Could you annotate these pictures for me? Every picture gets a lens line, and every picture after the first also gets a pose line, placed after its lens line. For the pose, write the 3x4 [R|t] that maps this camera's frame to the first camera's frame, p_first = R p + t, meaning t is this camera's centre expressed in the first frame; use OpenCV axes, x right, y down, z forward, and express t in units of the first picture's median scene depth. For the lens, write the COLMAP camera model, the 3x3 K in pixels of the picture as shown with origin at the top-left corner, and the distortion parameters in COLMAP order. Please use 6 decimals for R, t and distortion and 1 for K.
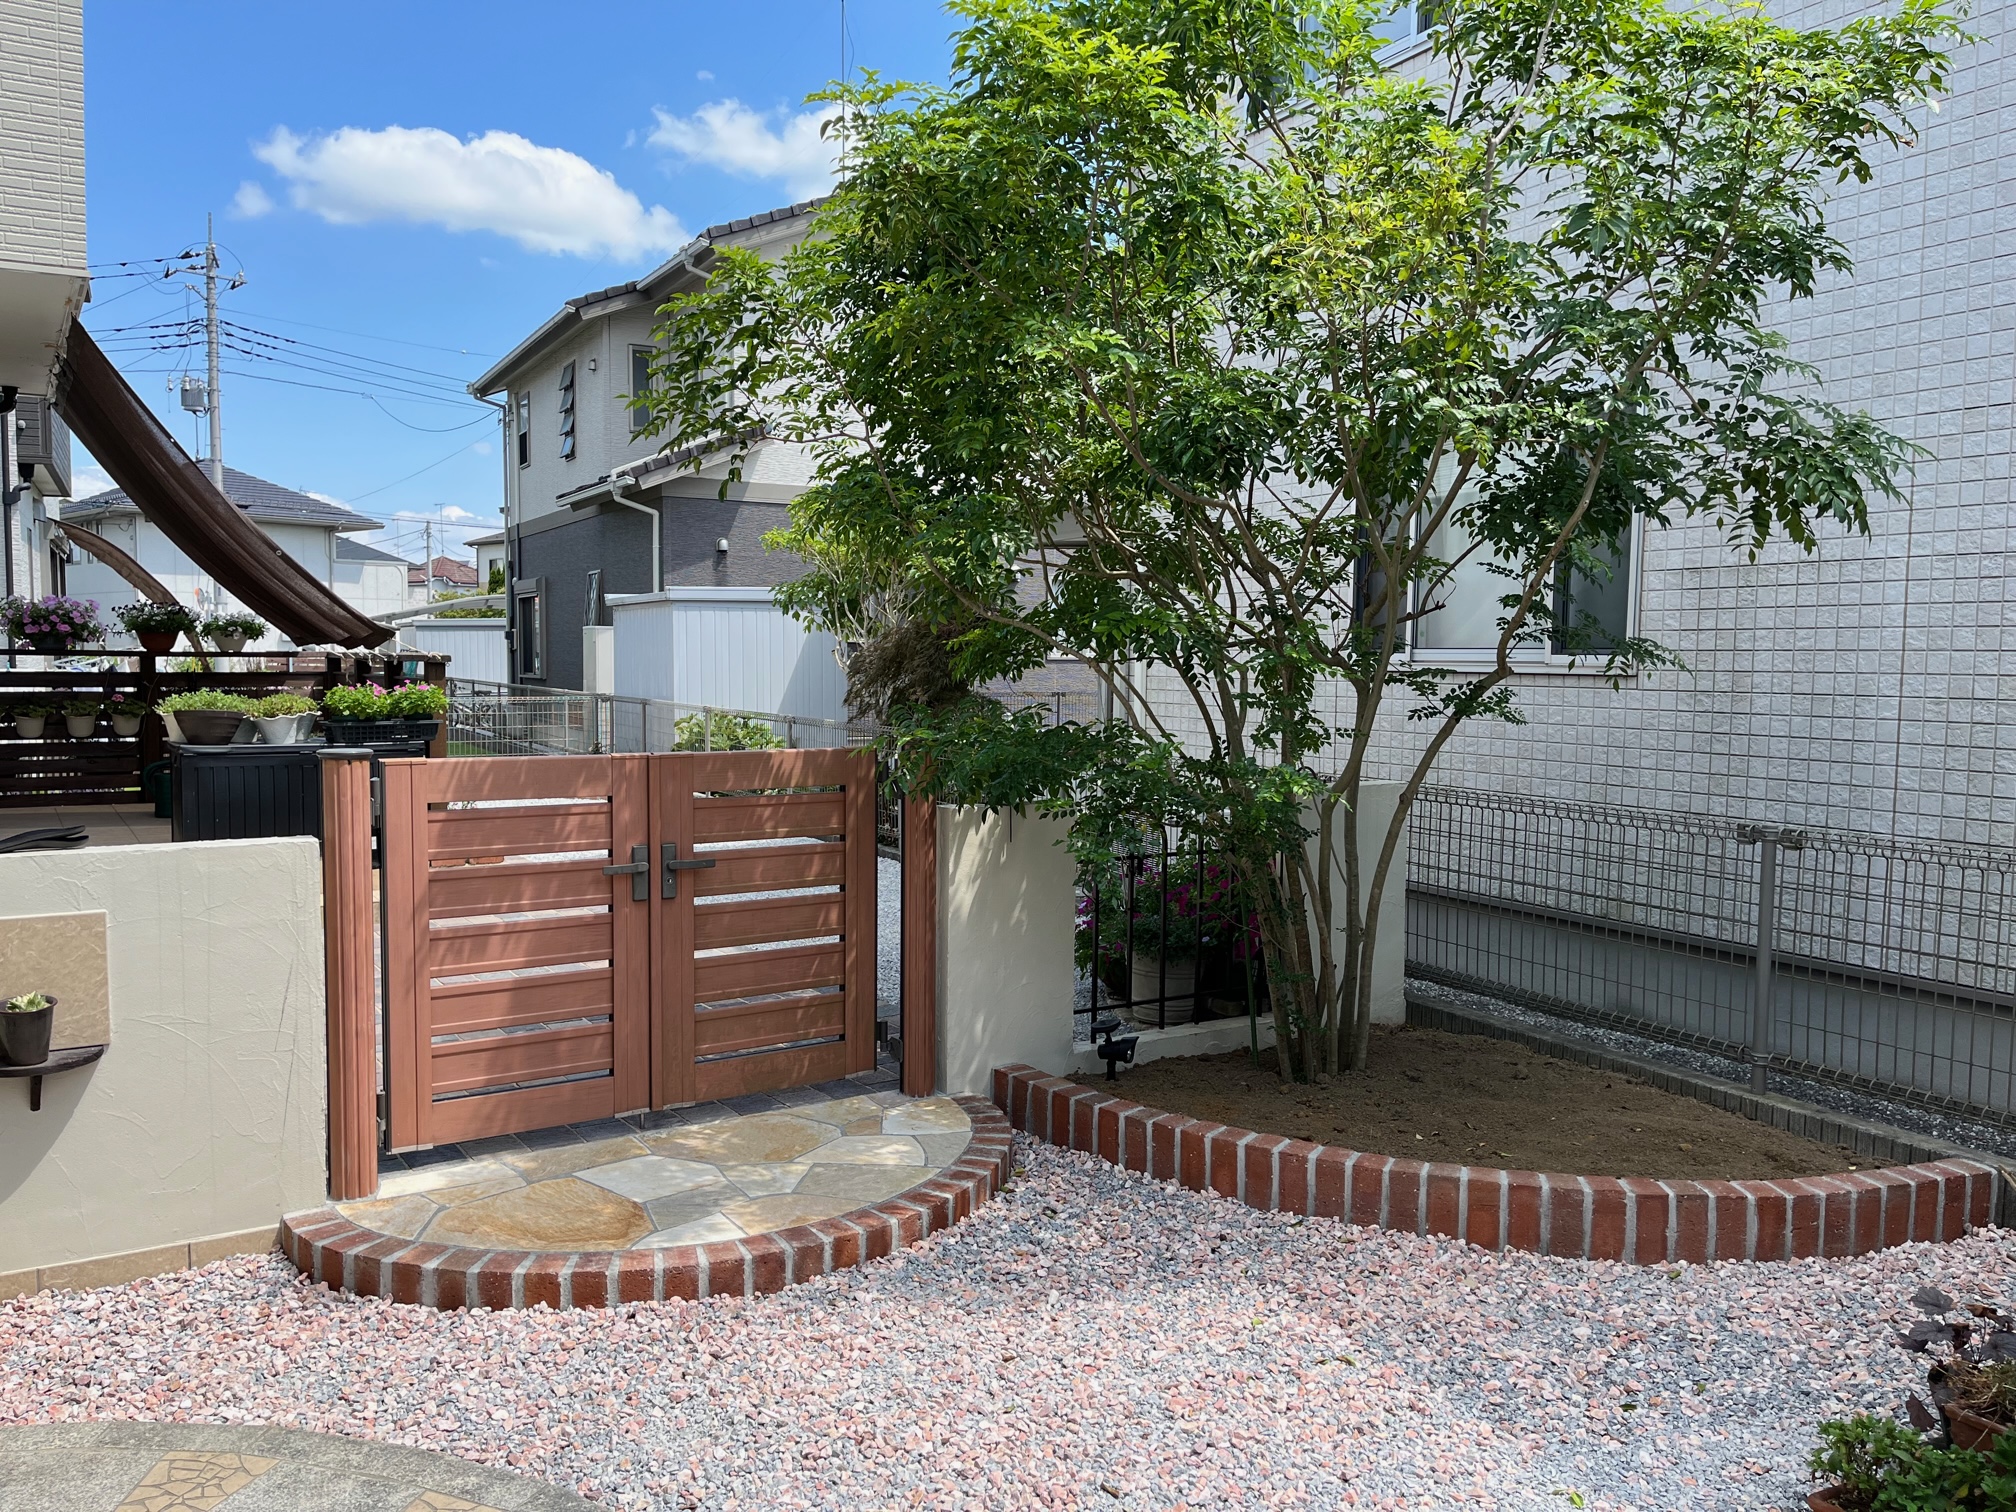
lens RADIAL K [[1519.3, 0, 1008.0], [0, 1519.3, 756.0], [0, 0, 1]] dist [0.078293, -0.102767]
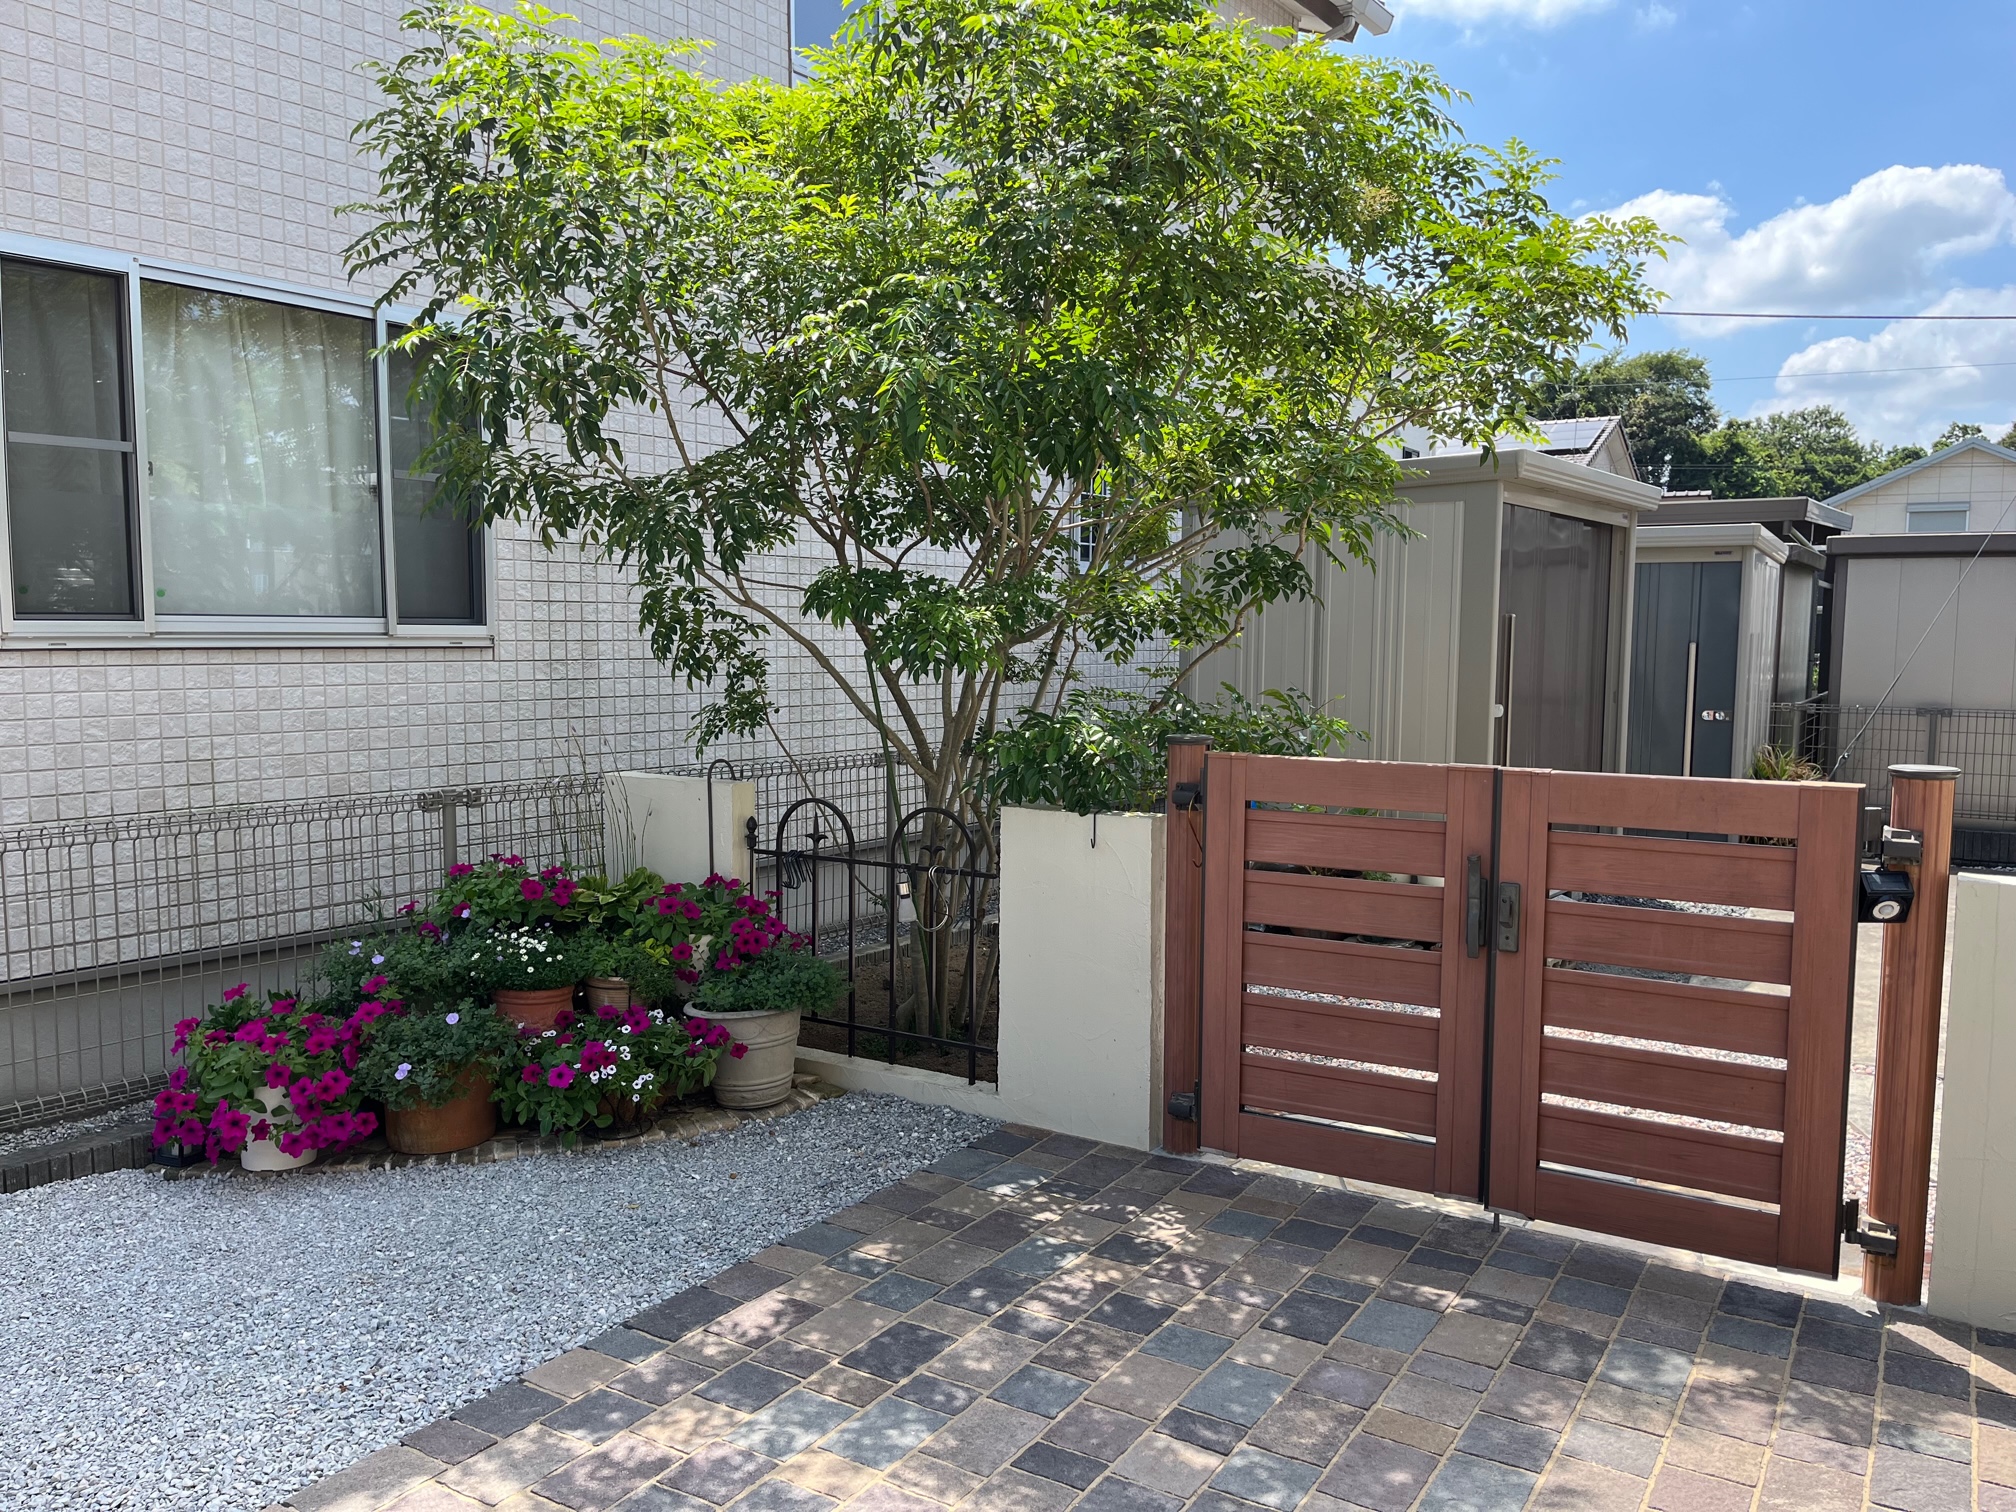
lens RADIAL K [[1514.3, 0, 992.9], [0, 1514.3, 750.5], [0, 0, 1]] dist [0.076061, -0.095071]
pose [[-0.429418, -0.081584, 0.899413, -0.608969], [0.052813, 0.991938, 0.115192, -0.083796], [-0.901560, 0.096967, -0.421648, 1.159601]]
